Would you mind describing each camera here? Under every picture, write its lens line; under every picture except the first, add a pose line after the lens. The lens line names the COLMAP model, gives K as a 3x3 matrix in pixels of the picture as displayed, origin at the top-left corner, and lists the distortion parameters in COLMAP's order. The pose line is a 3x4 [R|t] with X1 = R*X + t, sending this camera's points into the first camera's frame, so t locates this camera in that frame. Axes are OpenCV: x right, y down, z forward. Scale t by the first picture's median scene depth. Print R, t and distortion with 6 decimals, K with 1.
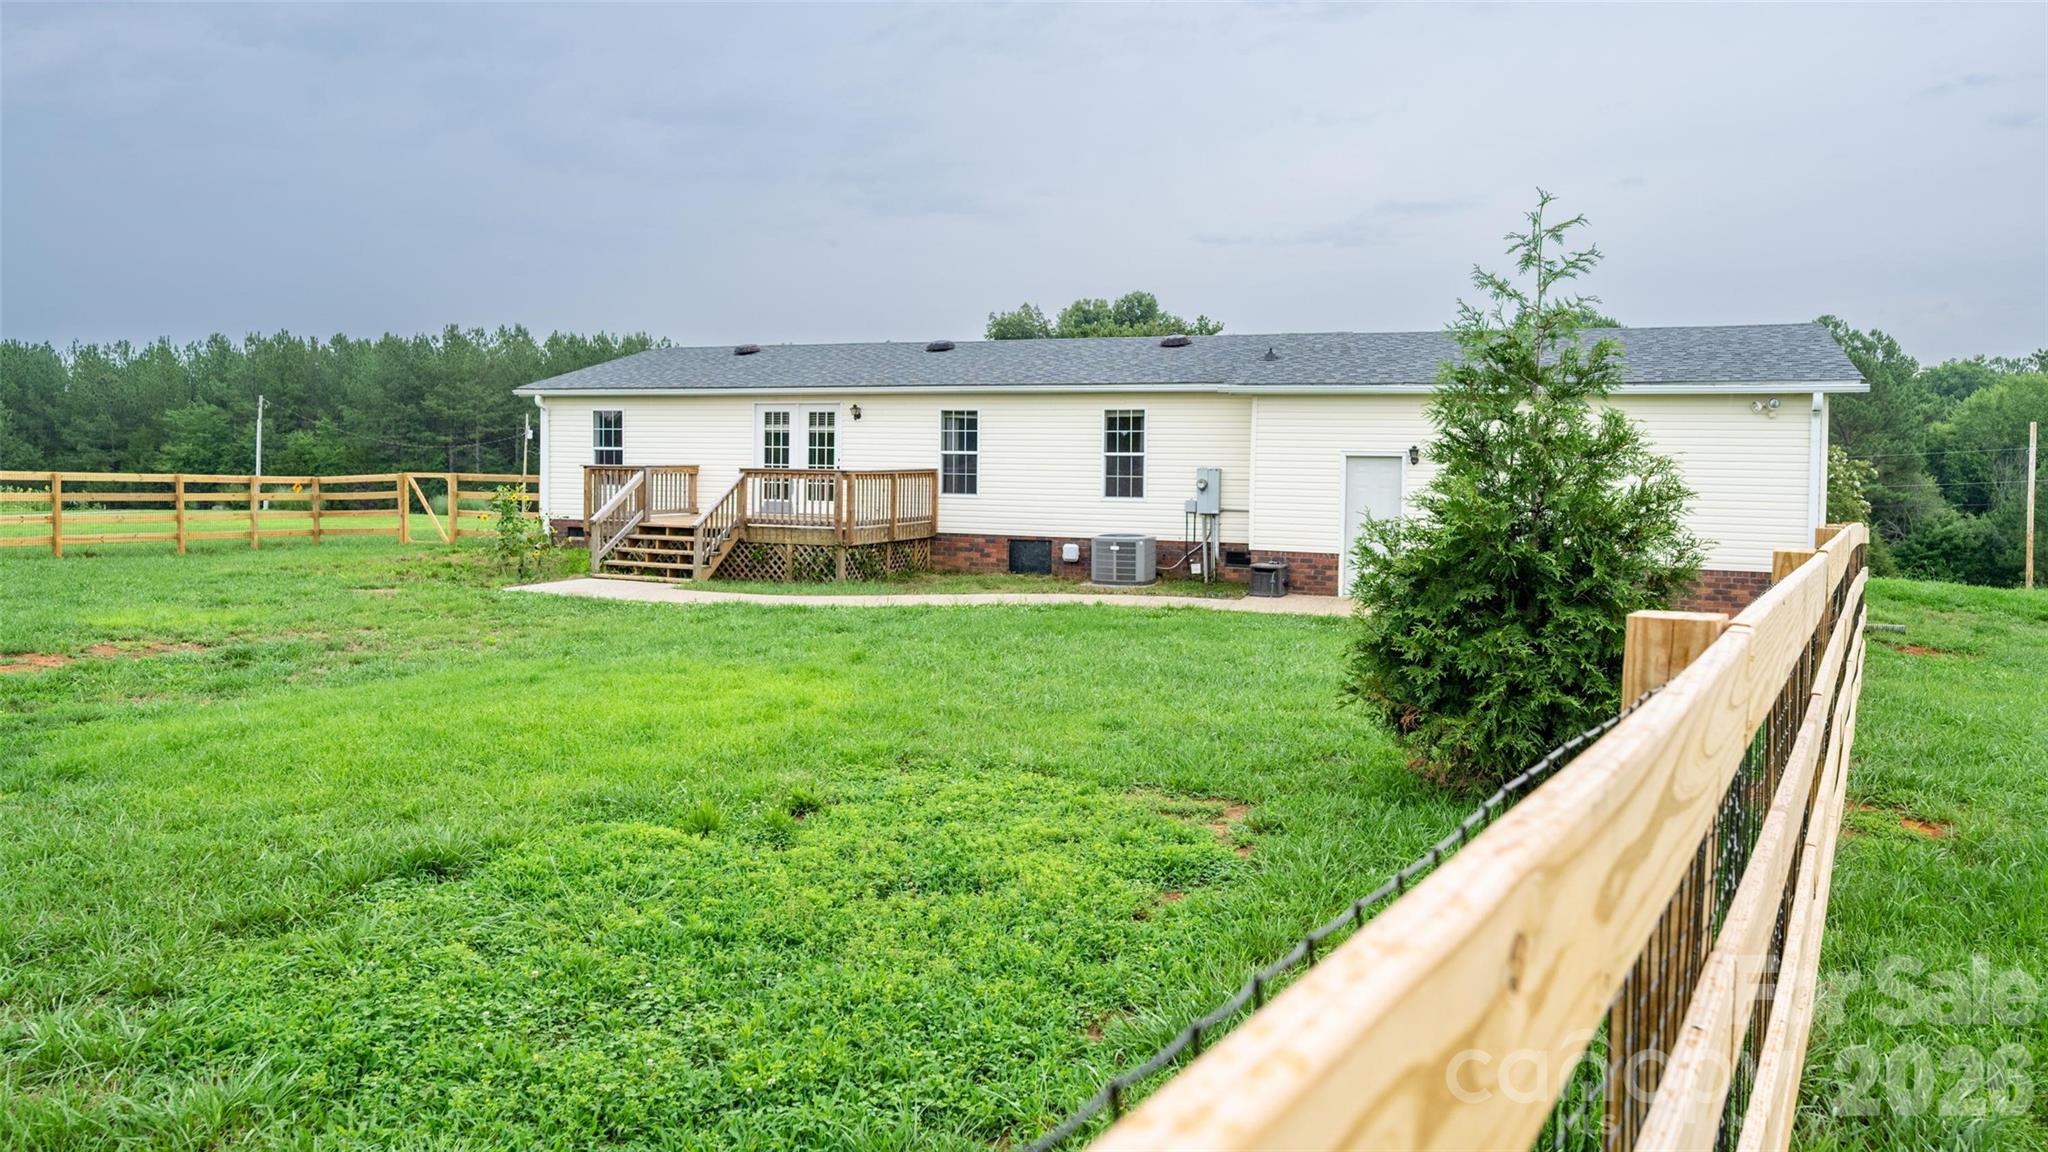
lens RADIAL K [[1380.6, 0, 1043.8], [0, 1380.6, 516.2], [0, 0, 1]] dist [0.008251, 0.001439]
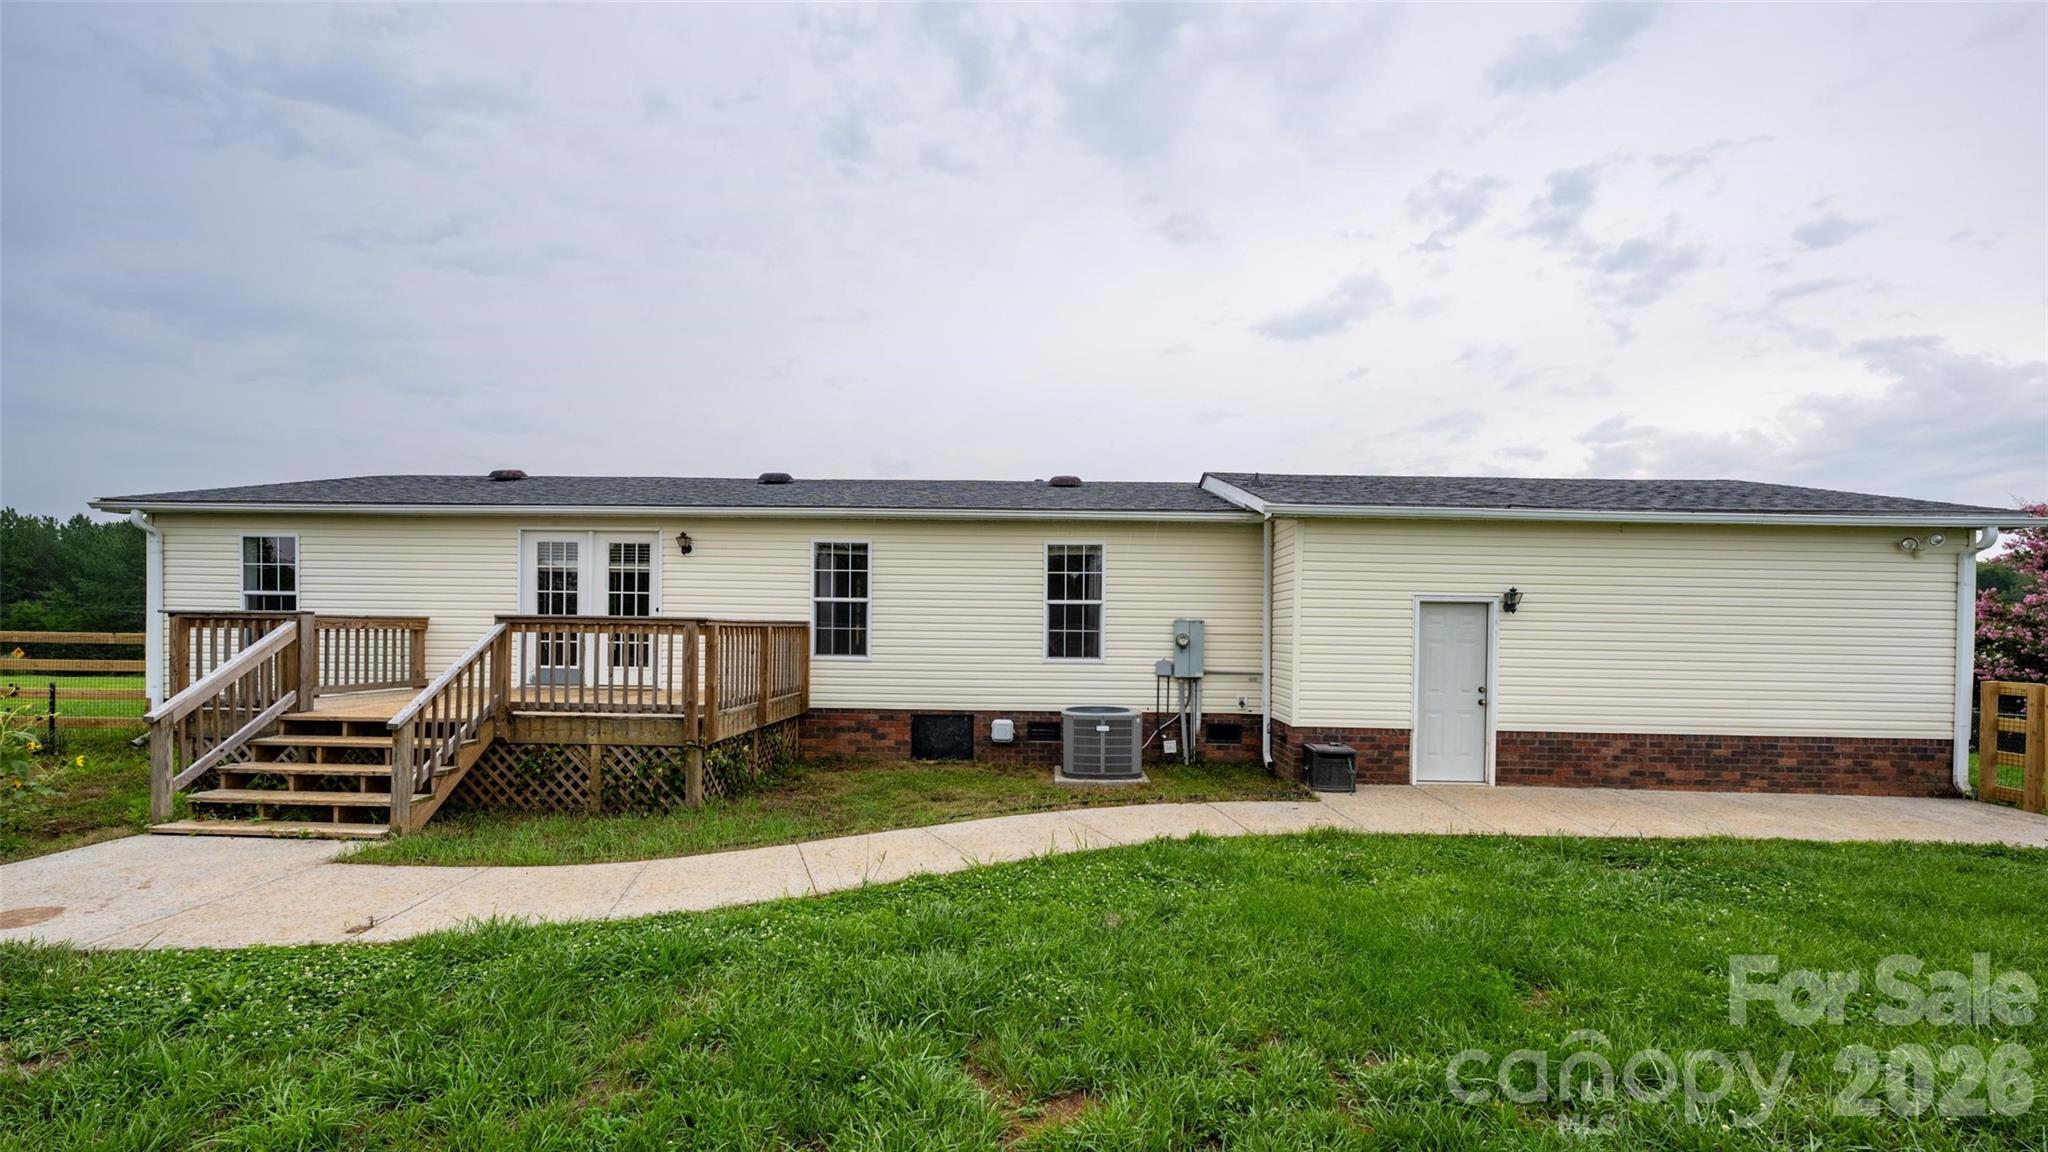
lens RADIAL K [[817.1, 0, 1035.8], [0, 817.1, 639.4], [0, 0, 1]] dist [-0.002175, -0.000219]
pose [[0.933046, -0.003920, 0.359736, -0.122370], [0.014458, 0.999541, -0.026609, -0.011558], [-0.359467, 0.030028, 0.932675, 0.554175]]
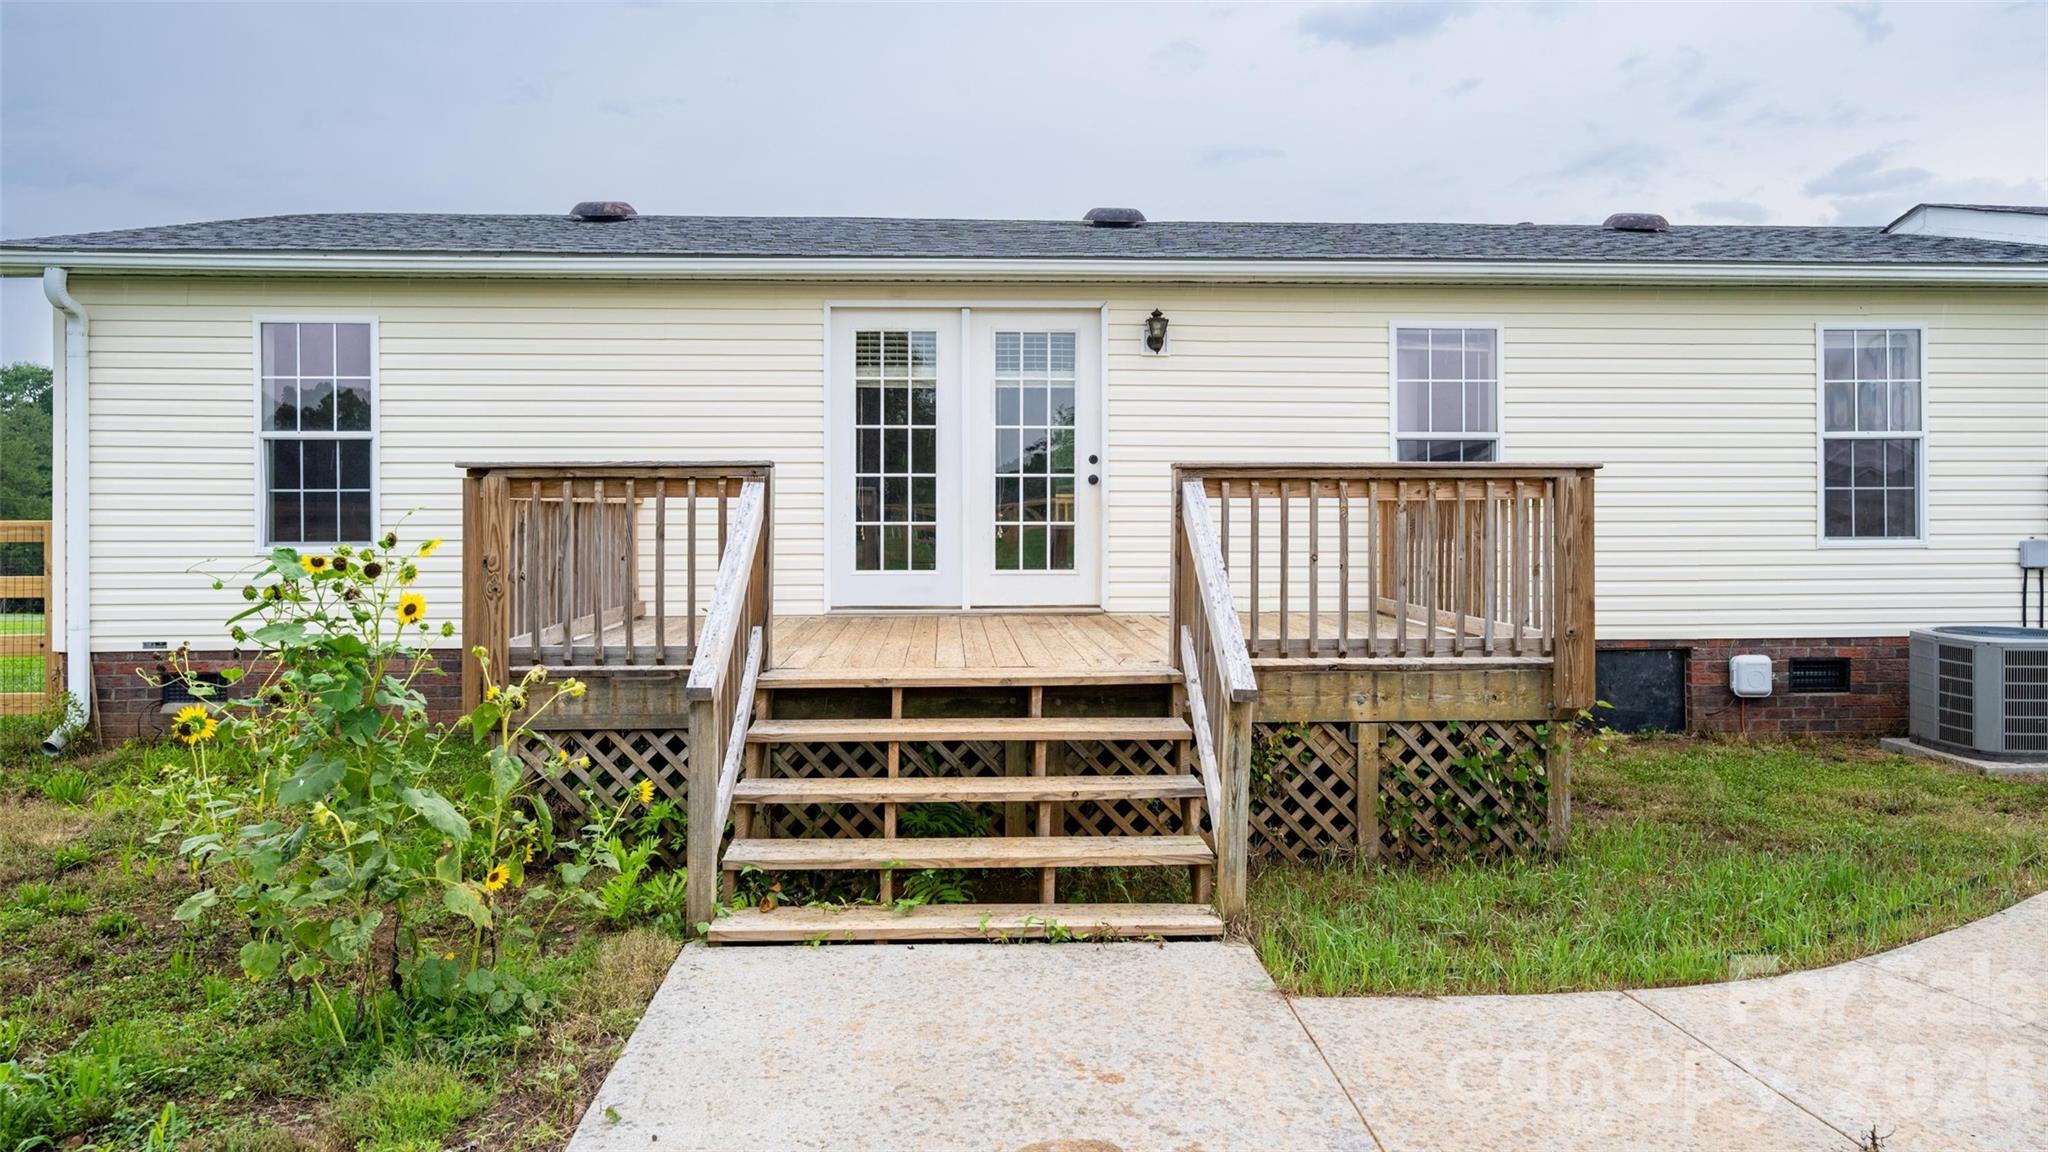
lens RADIAL K [[1380.6, 0, 1043.8], [0, 1380.6, 516.2], [0, 0, 1]] dist [0.008251, 0.001439]
pose [[0.904079, -0.016741, 0.427037, -0.336068], [0.032509, 0.999031, -0.029659, -0.015226], [-0.426127, 0.040696, 0.903748, 0.696003]]
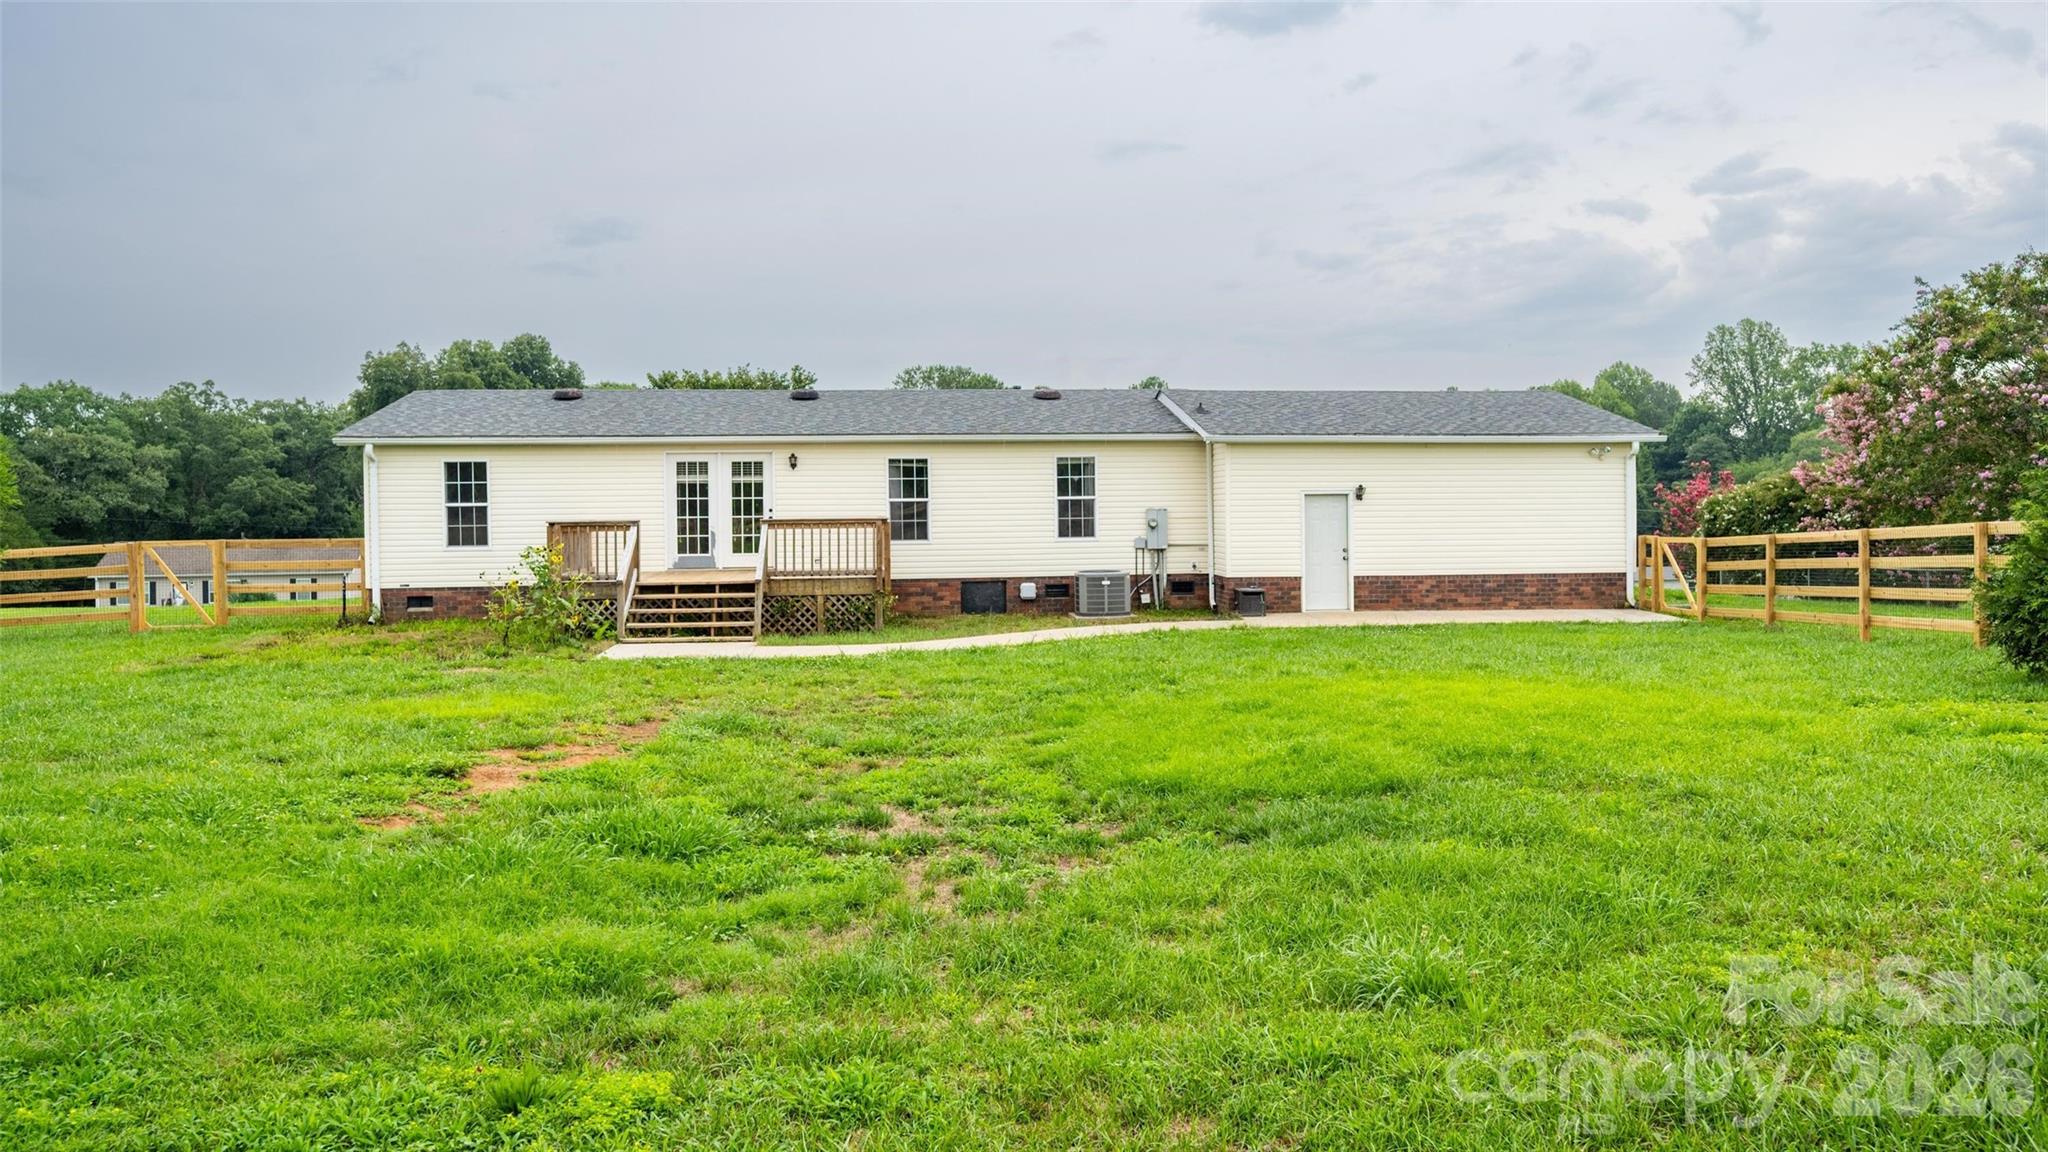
lens RADIAL K [[1380.6, 0, 1043.8], [0, 1380.6, 516.2], [0, 0, 1]] dist [0.008251, 0.001439]
pose [[0.872389, -0.026482, 0.488095, -0.476472], [0.043475, 0.998778, -0.023516, -0.005527], [-0.486875, 0.041735, 0.872474, 0.057596]]
